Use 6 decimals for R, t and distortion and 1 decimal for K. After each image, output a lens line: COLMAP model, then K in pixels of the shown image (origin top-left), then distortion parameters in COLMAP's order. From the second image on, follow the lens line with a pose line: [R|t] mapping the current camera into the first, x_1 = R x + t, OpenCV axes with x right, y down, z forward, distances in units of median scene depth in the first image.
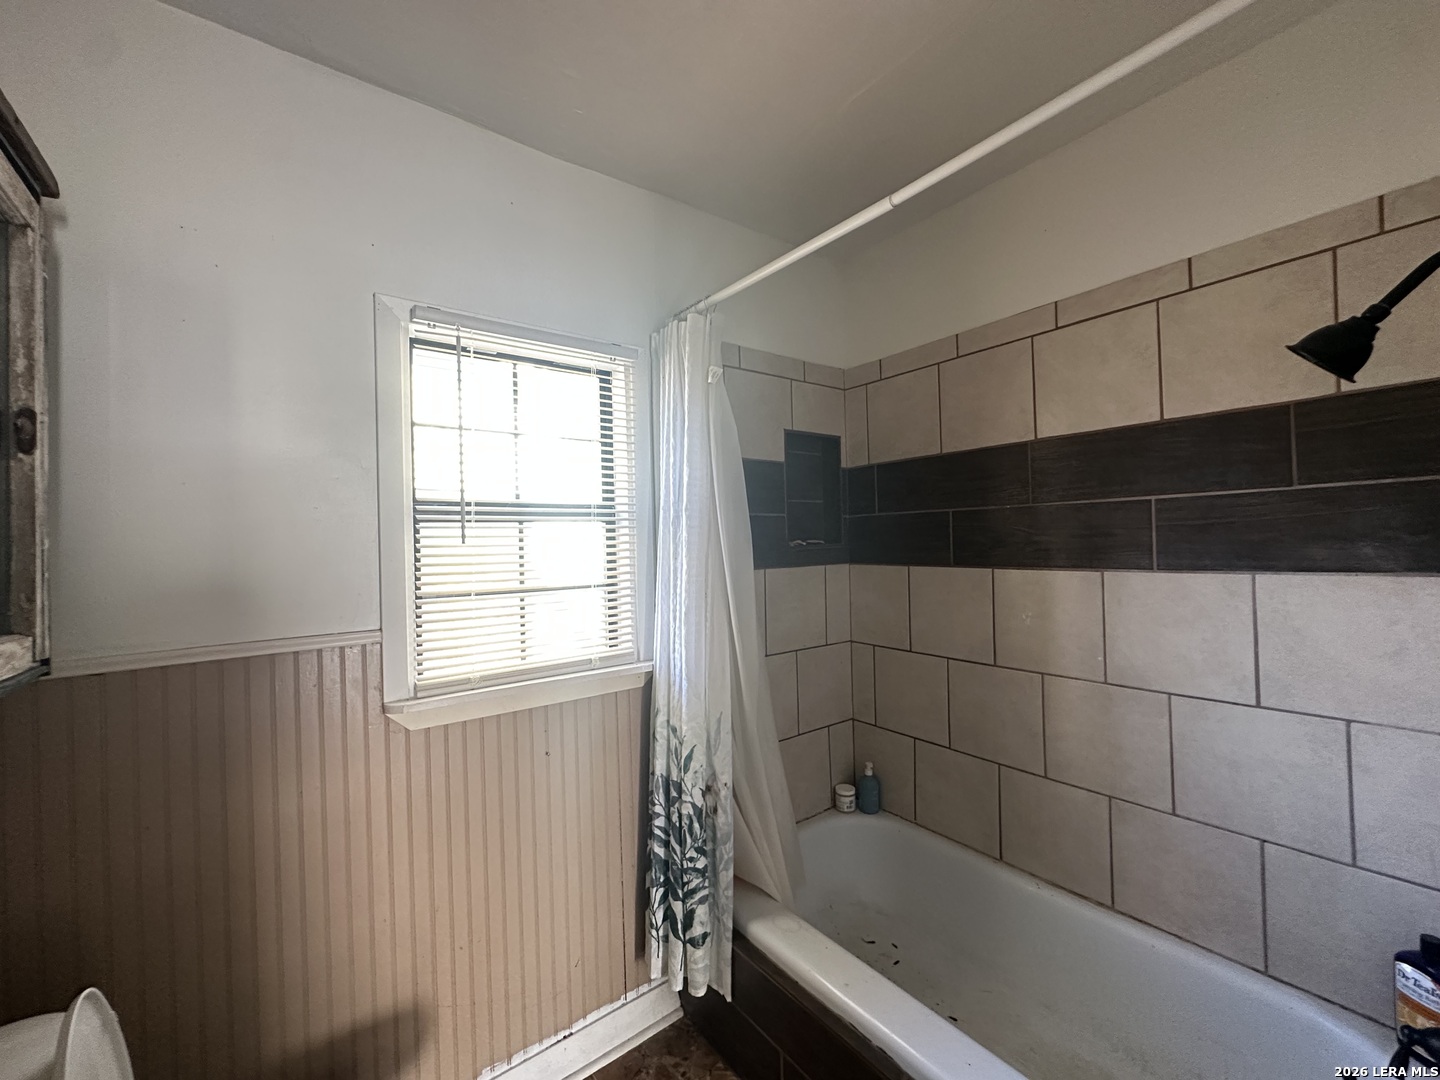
lens RADIAL K [[575.4, 0, 719.8], [0, 575.4, 534.3], [0, 0, 1]] dist [-0.006178, 0.000287]
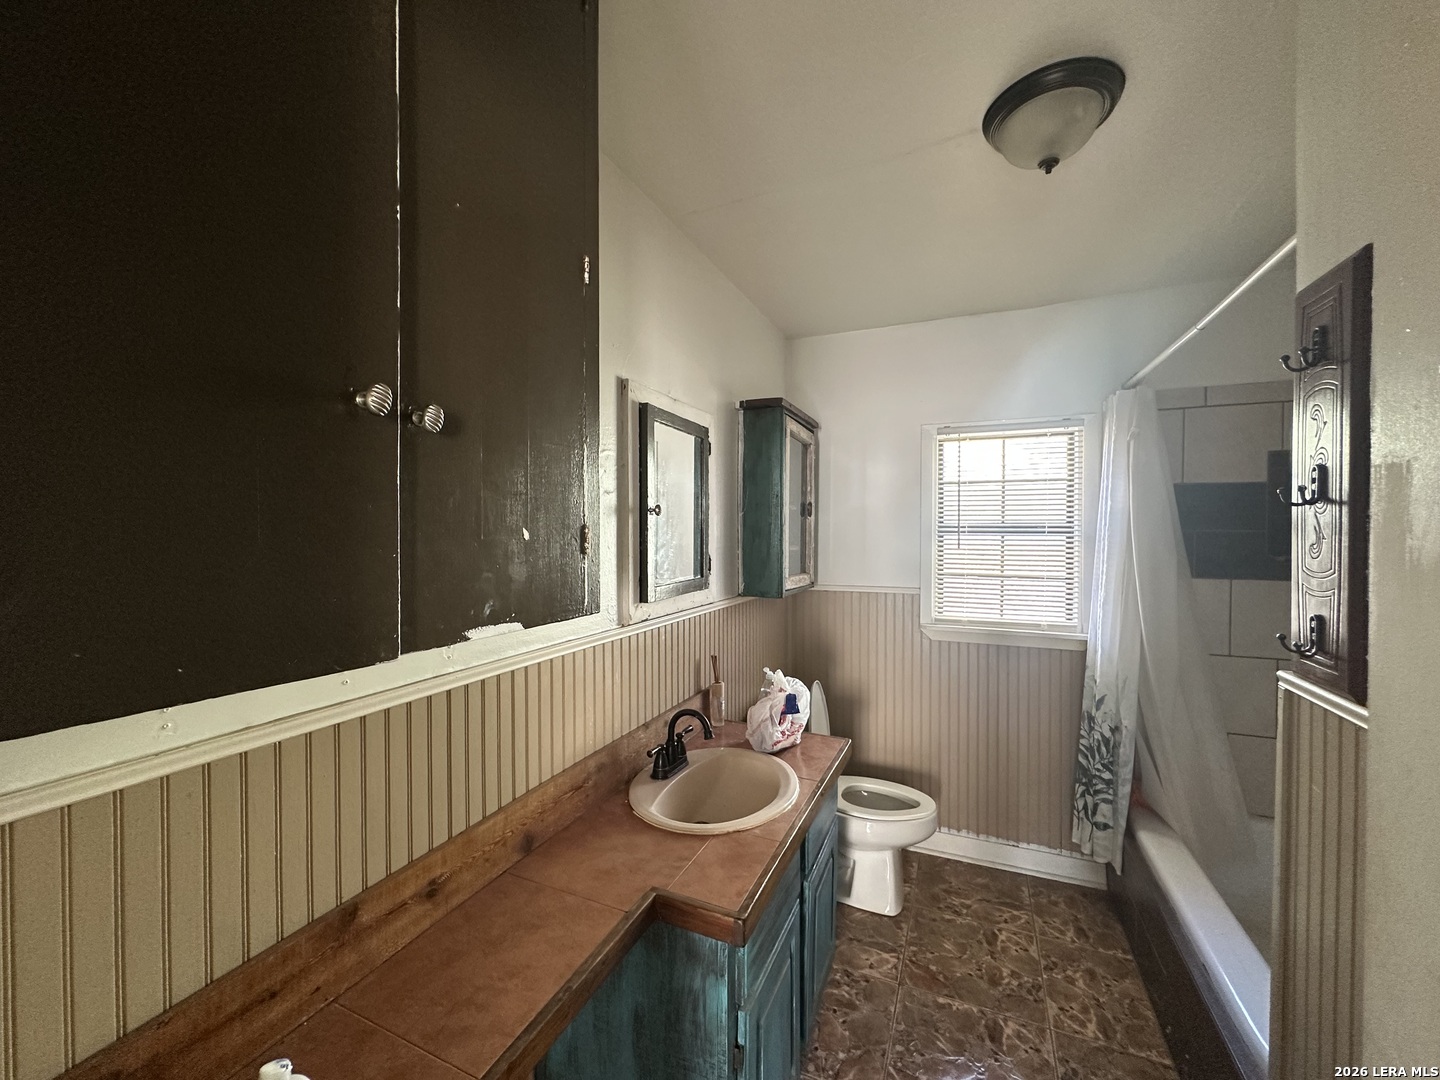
lens RADIAL K [[575.4, 0, 718.8], [0, 575.4, 537.8], [0, 0, 1]] dist [-0.006178, 0.000287]
pose [[0.491131, 0.034878, -0.870387, 0.722712], [-0.007065, 0.999325, 0.036059, -0.071821], [0.871057, -0.011561, 0.491046, -0.551984]]
